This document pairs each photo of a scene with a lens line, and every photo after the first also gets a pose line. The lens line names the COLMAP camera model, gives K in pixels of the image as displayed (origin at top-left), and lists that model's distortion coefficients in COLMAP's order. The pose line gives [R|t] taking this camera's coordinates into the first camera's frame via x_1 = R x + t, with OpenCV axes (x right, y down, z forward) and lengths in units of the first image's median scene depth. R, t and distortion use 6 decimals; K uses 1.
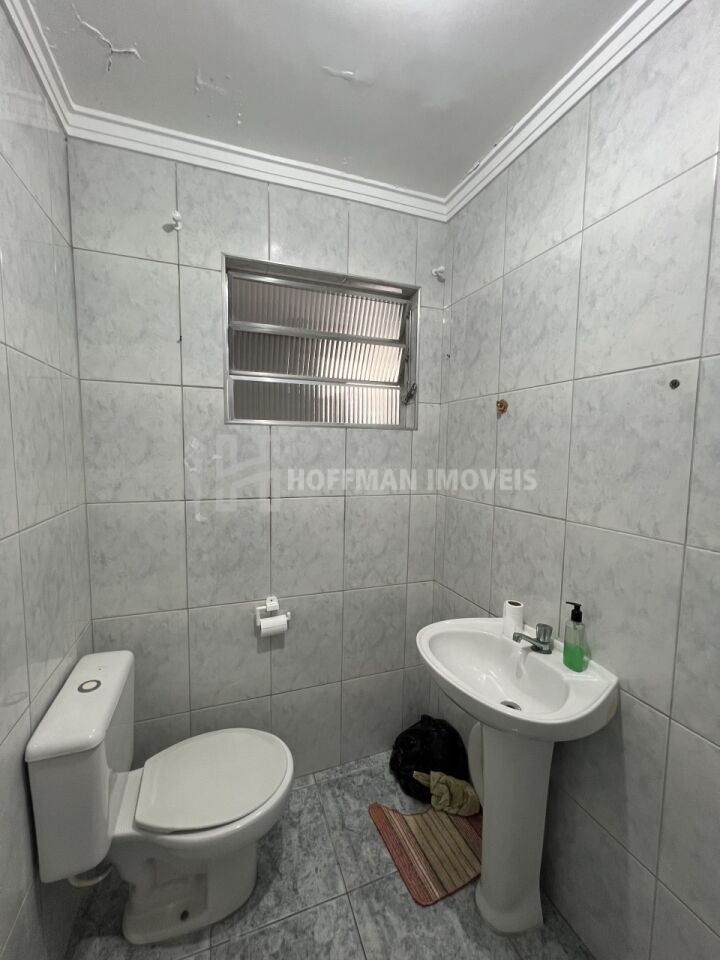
lens RADIAL K [[383.0, 0, 360.0], [0, 383.0, 480.0], [0, 0, 1]] dist [-0.001021, 0.000236]
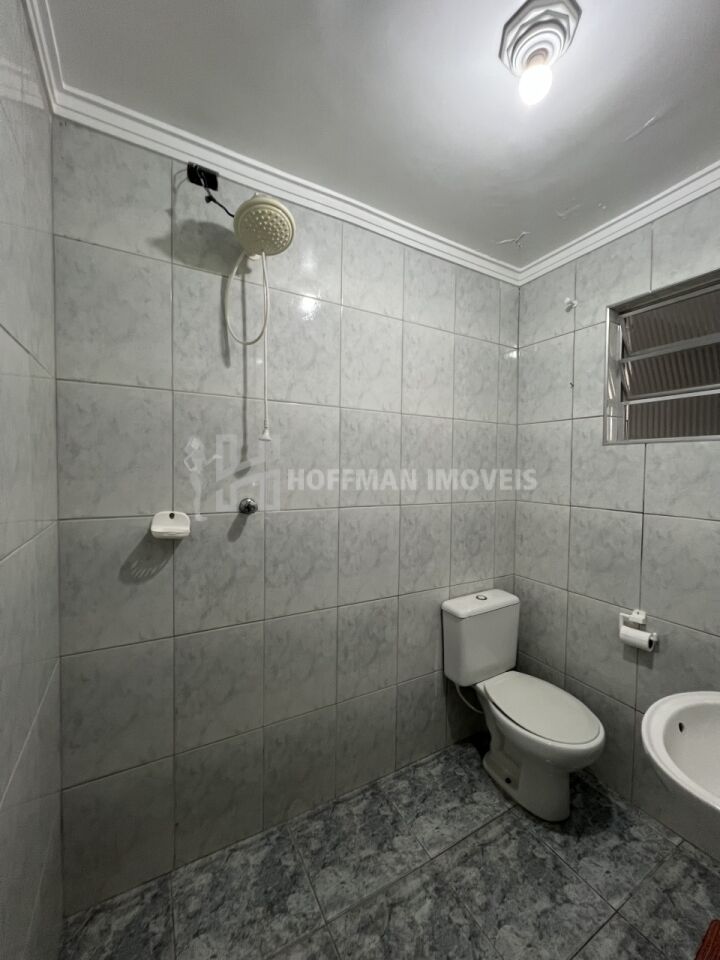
lens RADIAL K [[383.0, 0, 360.0], [0, 383.0, 480.0], [0, 0, 1]] dist [-0.001021, 0.000236]
pose [[0.161234, 0.018895, -0.986735, 0.724364], [-0.096085, 0.995367, 0.003360, 0.030591], [0.982228, 0.094269, 0.162302, 0.077057]]
